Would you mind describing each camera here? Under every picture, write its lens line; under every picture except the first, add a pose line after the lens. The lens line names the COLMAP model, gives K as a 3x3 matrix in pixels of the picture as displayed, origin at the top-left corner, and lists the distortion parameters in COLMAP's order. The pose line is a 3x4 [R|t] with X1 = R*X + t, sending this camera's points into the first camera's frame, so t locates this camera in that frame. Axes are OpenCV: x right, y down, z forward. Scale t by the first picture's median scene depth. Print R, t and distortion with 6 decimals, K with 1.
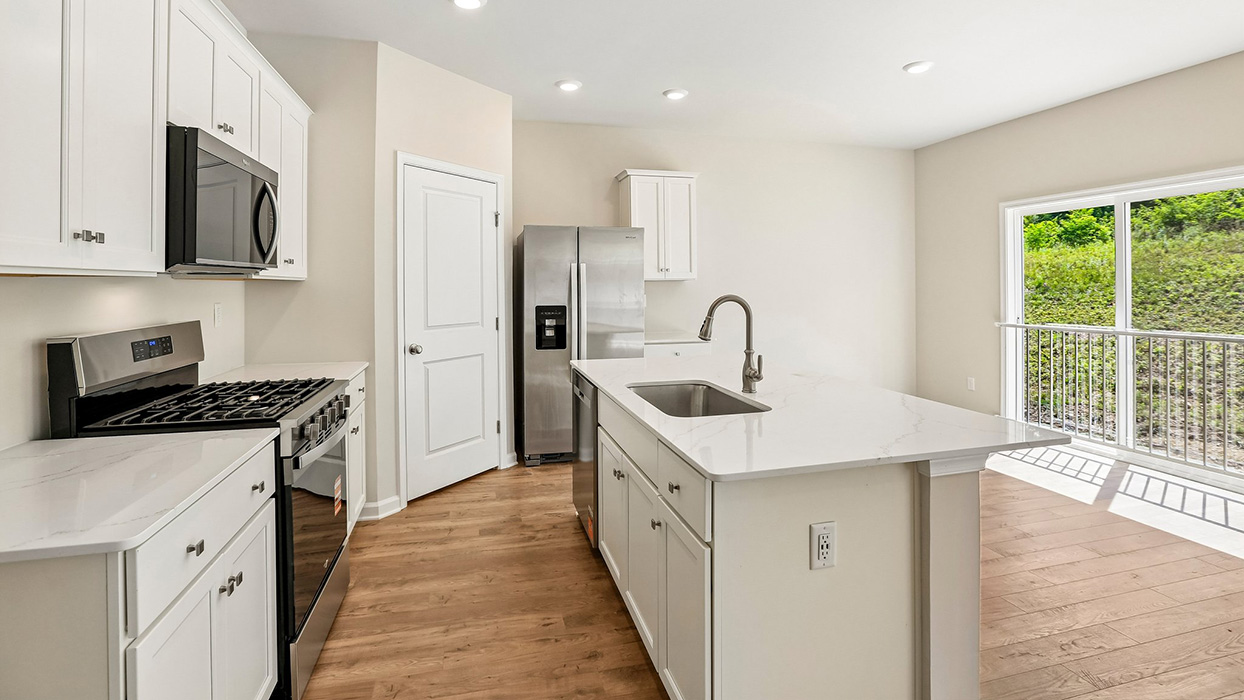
lens RADIAL K [[579.0, 0, 613.6], [0, 579.0, 285.2], [0, 0, 1]] dist [-0.038315, 0.010205]
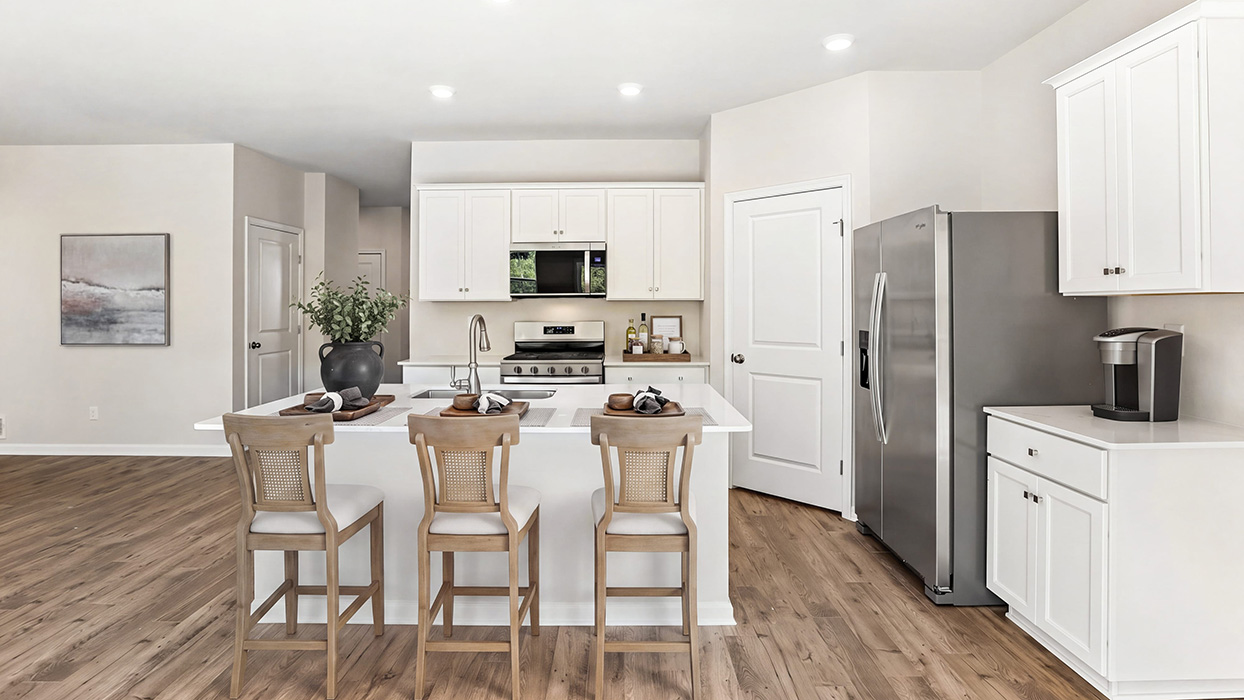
lens RADIAL K [[579.0, 0, 611.8], [0, 579.0, 309.7], [0, 0, 1]] dist [-0.038315, 0.010205]
pose [[-0.256148, 0.012948, -0.966551, 1.204257], [0.000962, 0.999913, 0.013140, -0.006626], [0.966637, 0.002436, -0.256139, 1.490540]]
